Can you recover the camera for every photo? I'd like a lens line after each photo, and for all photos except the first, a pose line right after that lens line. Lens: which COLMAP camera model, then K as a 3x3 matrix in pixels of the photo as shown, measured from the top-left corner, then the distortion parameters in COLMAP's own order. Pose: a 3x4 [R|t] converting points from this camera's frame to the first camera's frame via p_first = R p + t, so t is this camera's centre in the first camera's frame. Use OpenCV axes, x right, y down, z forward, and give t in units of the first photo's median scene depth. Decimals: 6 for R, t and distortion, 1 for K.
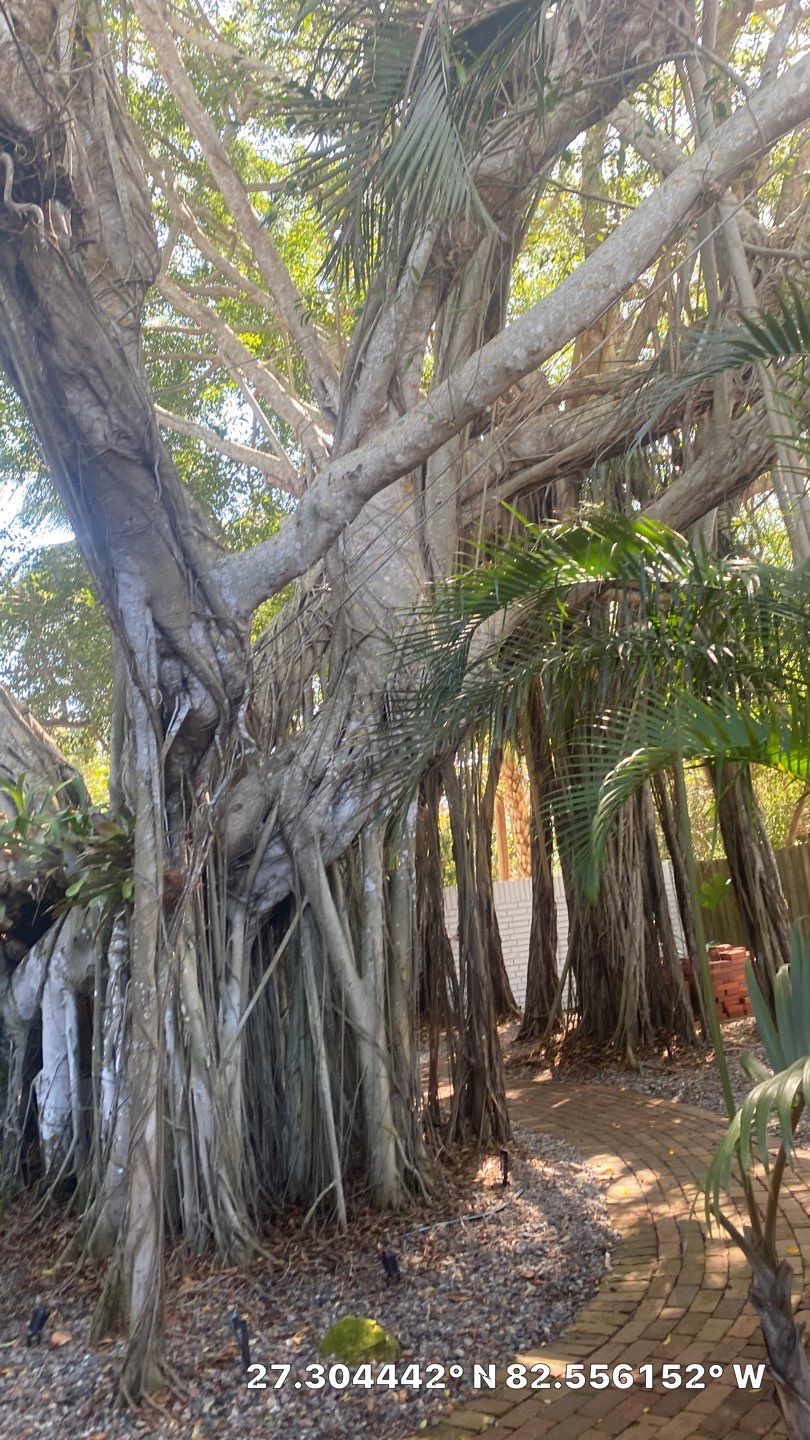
lens RADIAL K [[1118.5, 0, 423.6], [0, 1118.5, 697.6], [0, 0, 1]] dist [0.058955, -0.072096]
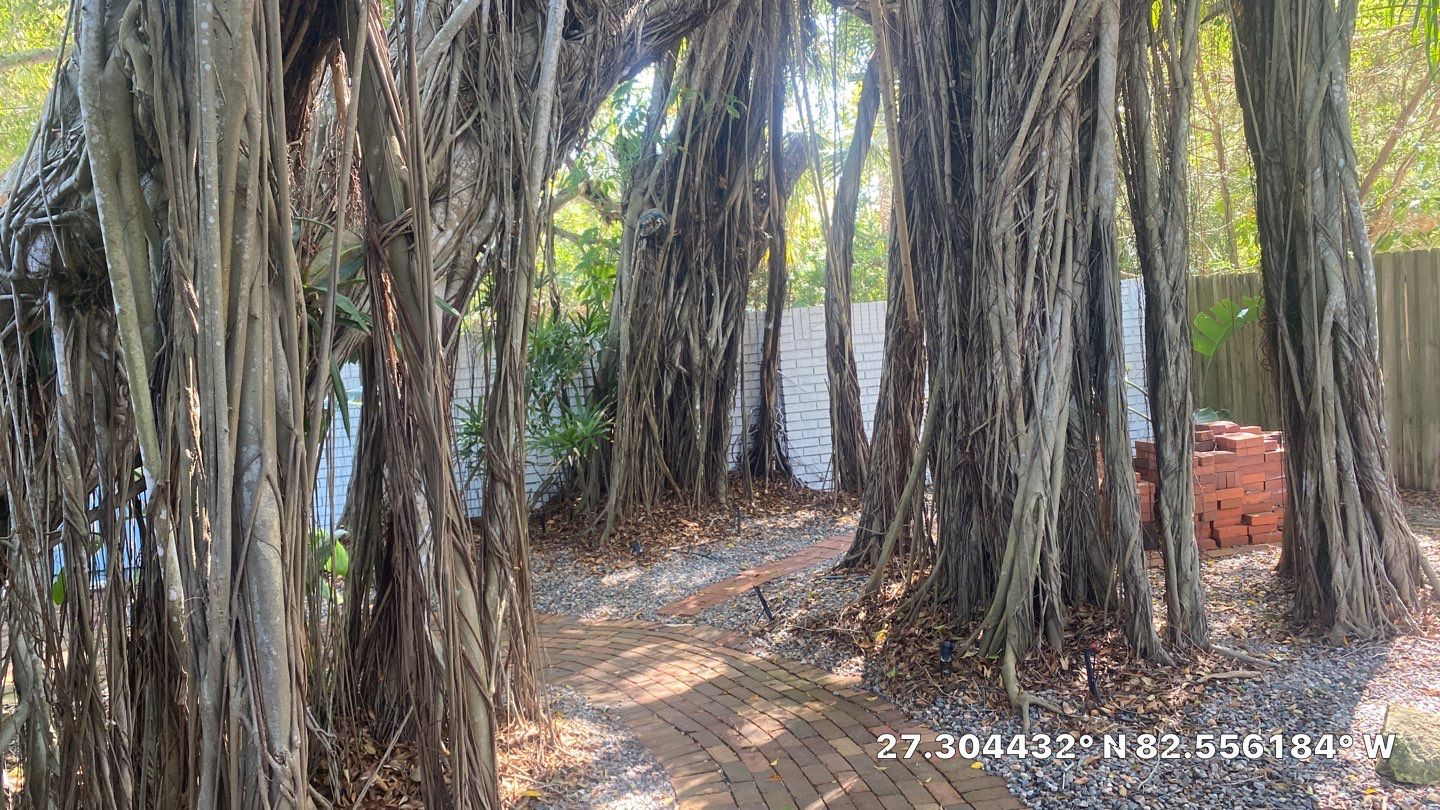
lens RADIAL K [[1118.5, 0, 704.0], [0, 1118.5, 405.0], [0, 0, 1]] dist [0.058955, -0.072096]
pose [[0.986510, 0.047662, -0.156611, 0.115348], [-0.002238, 0.960514, 0.278221, 0.062341], [0.163688, -0.274117, 0.947663, 0.506617]]
